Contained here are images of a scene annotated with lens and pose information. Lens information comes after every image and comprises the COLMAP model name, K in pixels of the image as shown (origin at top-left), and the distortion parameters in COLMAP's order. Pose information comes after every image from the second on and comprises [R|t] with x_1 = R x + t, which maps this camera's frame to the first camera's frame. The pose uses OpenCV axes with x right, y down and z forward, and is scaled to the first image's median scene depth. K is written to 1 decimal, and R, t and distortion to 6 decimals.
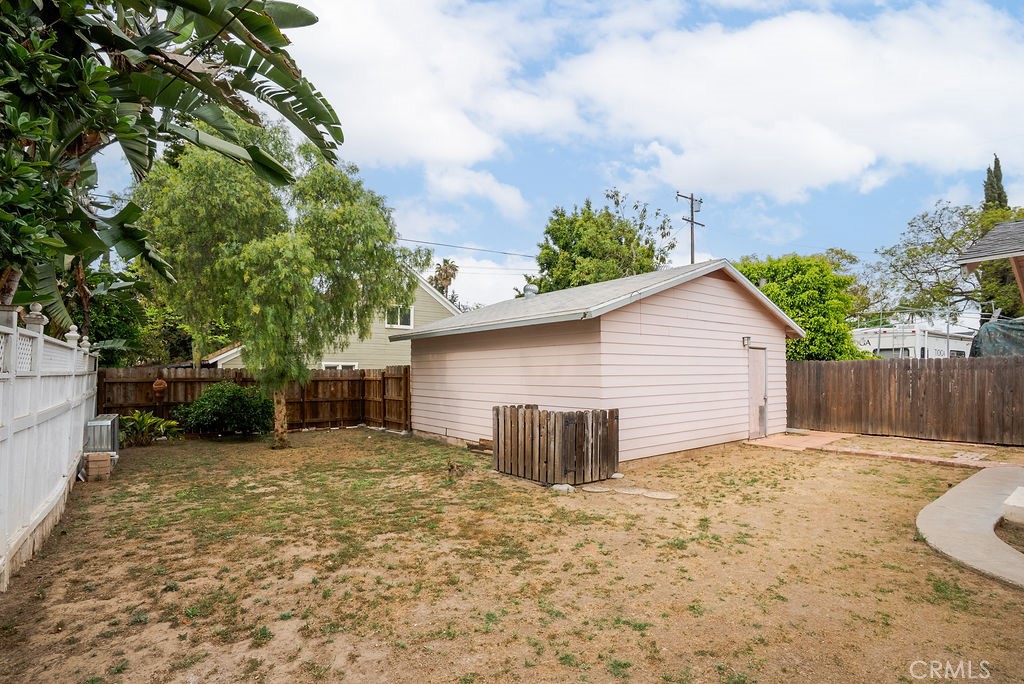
lens RADIAL K [[471.7, 0, 499.1], [0, 471.7, 372.0], [0, 0, 1]] dist [-0.007840, 0.002193]
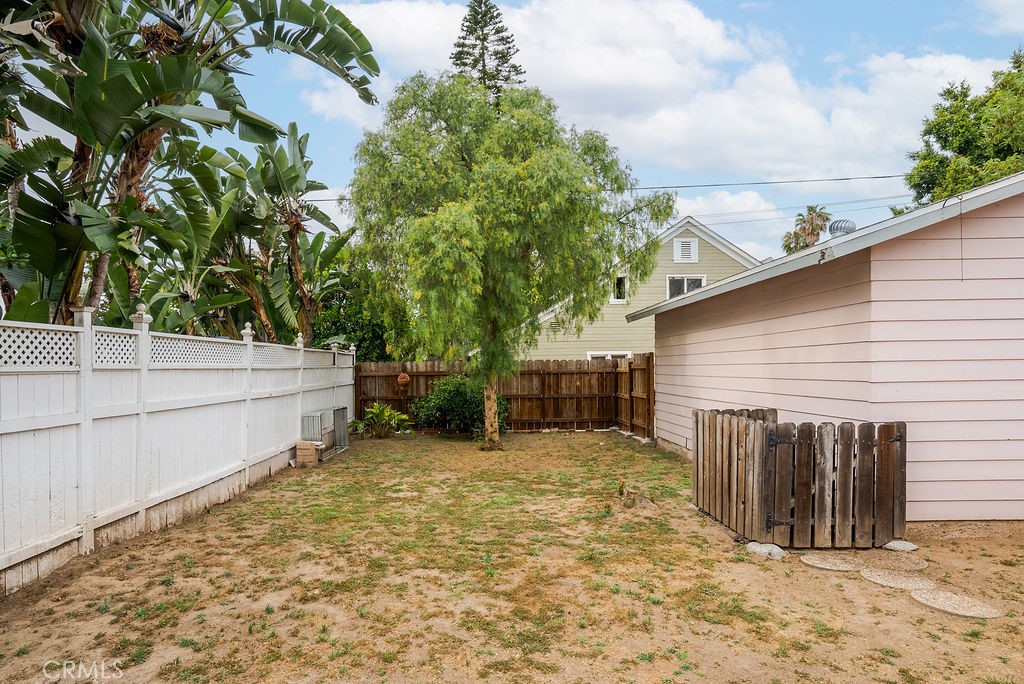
lens RADIAL K [[567.9, 0, 502.5], [0, 567.9, 384.3], [0, 0, 1]] dist [-0.013838, 0.007028]
pose [[0.812317, 0.006692, -0.583178, 0.264579], [0.014262, 0.999407, 0.031335, 0.008125], [0.583042, -0.033771, 0.811740, 0.216783]]
